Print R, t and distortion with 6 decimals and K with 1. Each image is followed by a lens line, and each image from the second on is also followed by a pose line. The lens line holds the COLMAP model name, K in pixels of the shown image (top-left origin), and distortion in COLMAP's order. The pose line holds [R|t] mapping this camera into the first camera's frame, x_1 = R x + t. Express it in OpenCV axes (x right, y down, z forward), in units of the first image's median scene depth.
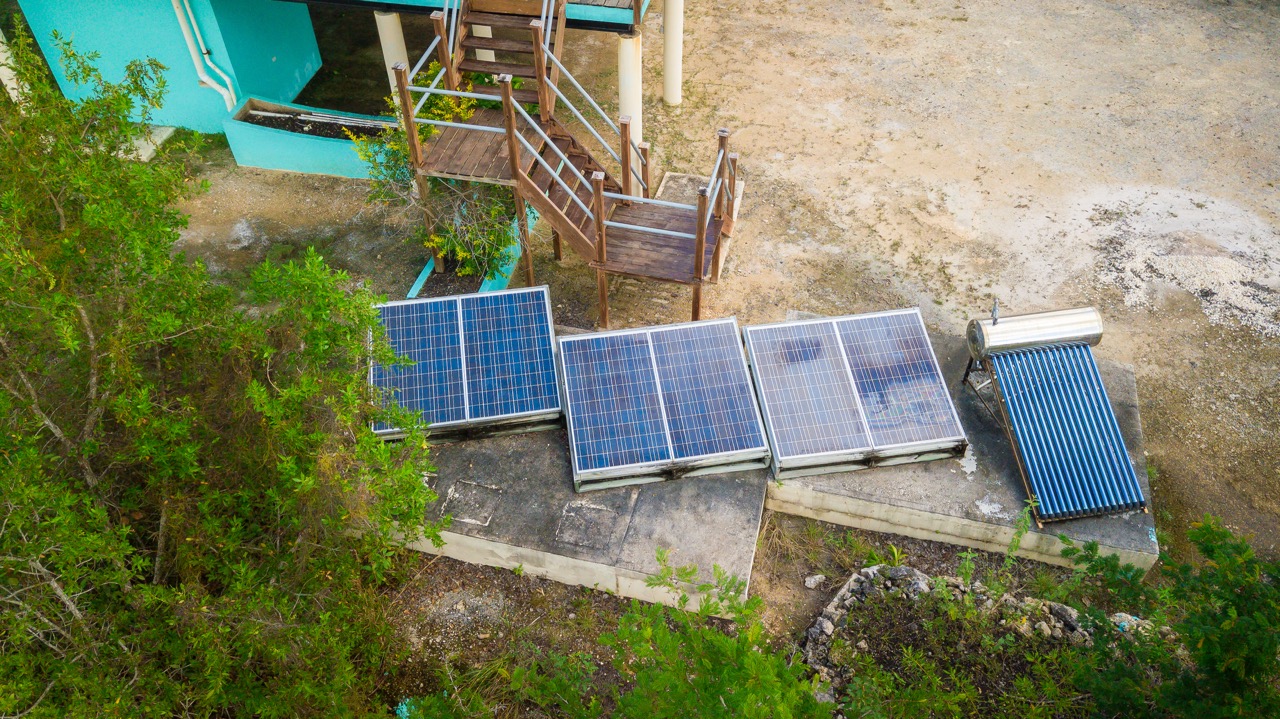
lens RADIAL K [[995.9, 0, 640.0], [0, 995.9, 359.5], [0, 0, 1]] dist [0.038722, -0.011025]
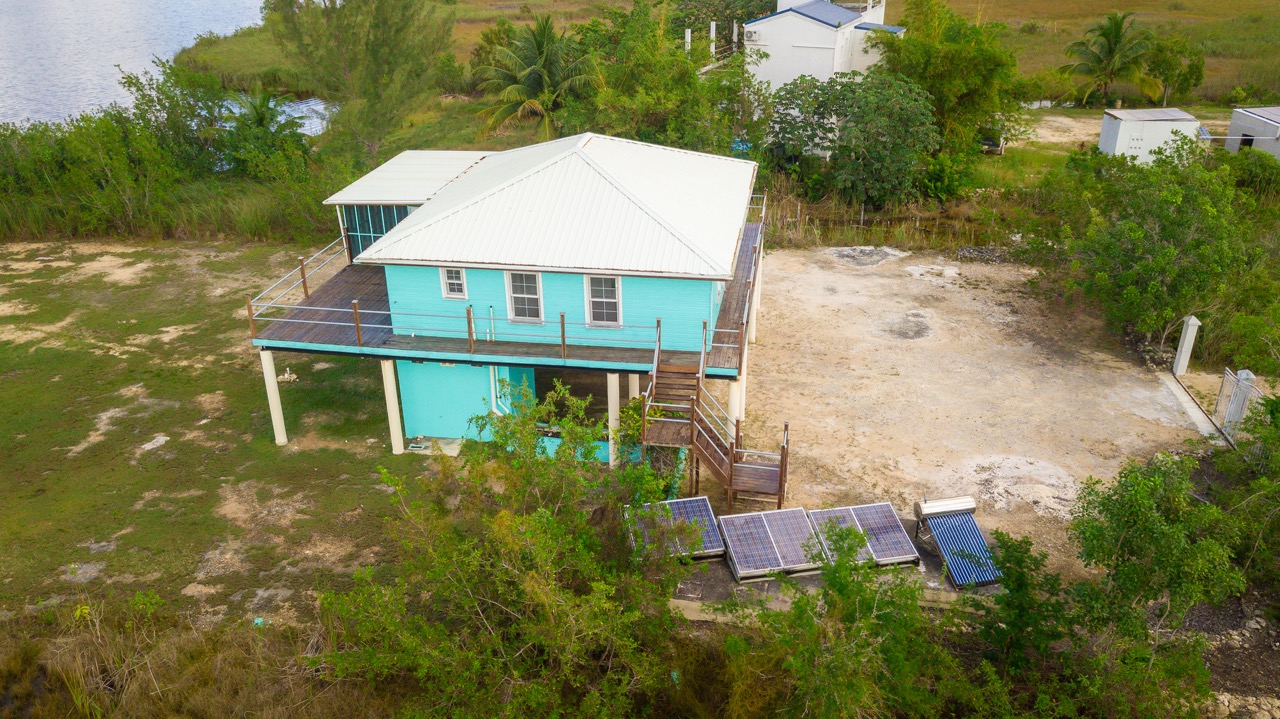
lens RADIAL K [[995.9, 0, 640.0], [0, 995.9, 359.5], [0, 0, 1]] dist [0.038722, -0.011025]
pose [[0.999175, -0.017699, 0.036545, -0.240806], [0.029425, 0.935799, -0.351305, 0.300698], [-0.027981, 0.352090, 0.935548, -0.799607]]
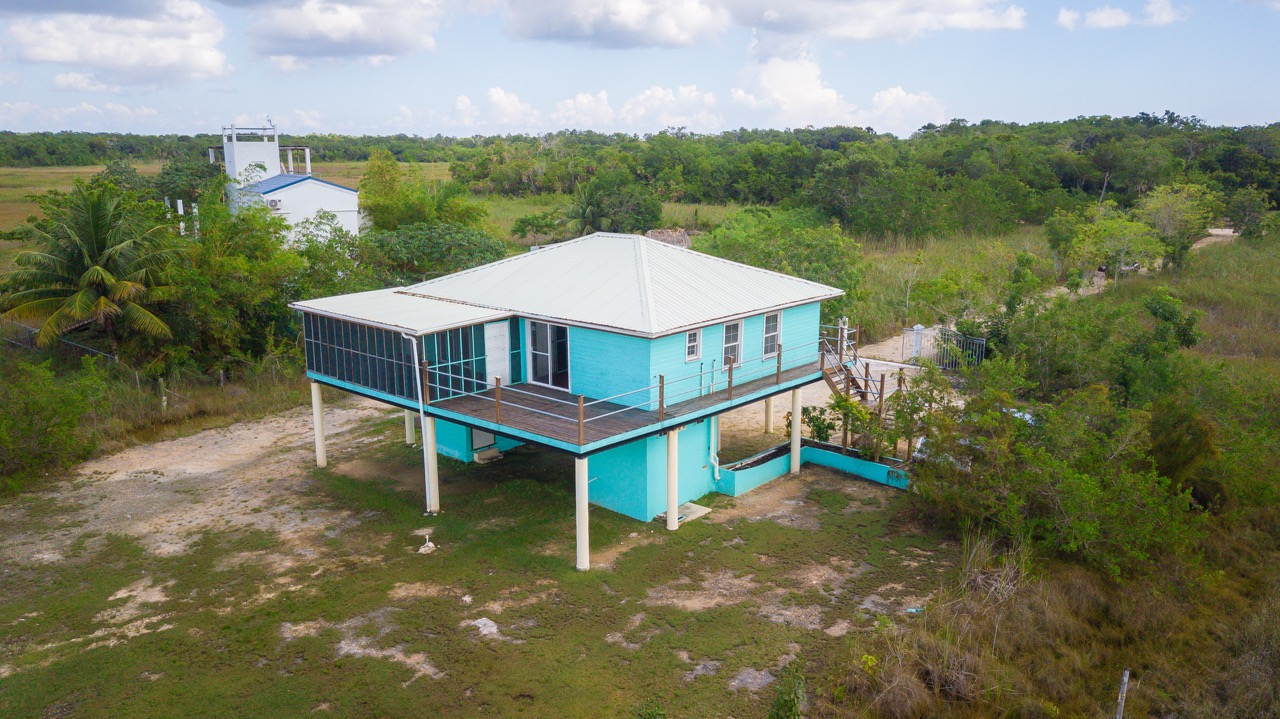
lens RADIAL K [[995.9, 0, 640.0], [0, 995.9, 359.5], [0, 0, 1]] dist [0.038722, -0.011025]
pose [[0.494166, -0.176522, 0.851258, -2.256797], [0.615458, 0.762596, -0.199144, -0.130633], [-0.614013, 0.622324, 0.485491, -0.009128]]
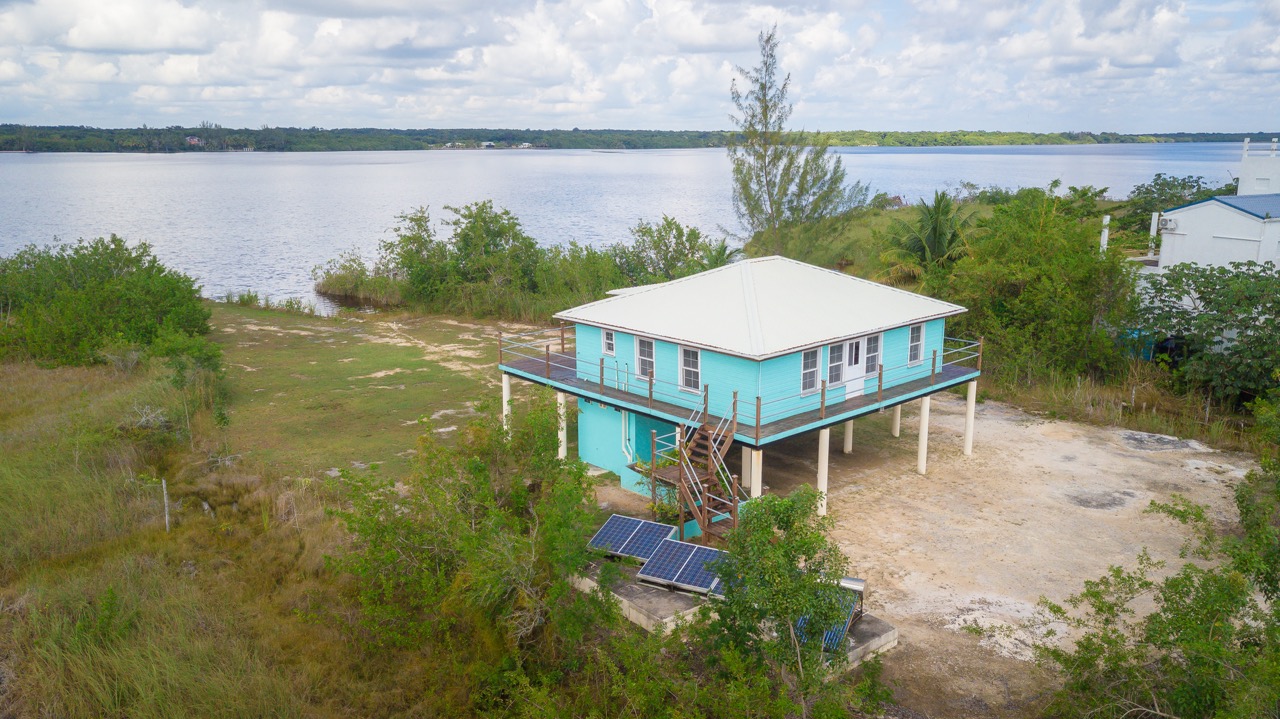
lens RADIAL K [[995.9, 0, 640.0], [0, 995.9, 359.5], [0, 0, 1]] dist [0.038722, -0.011025]
pose [[0.810067, 0.137227, -0.570053, 0.920650], [-0.420608, 0.813367, -0.401900, 0.481617], [0.408510, 0.565335, 0.716600, -0.789497]]
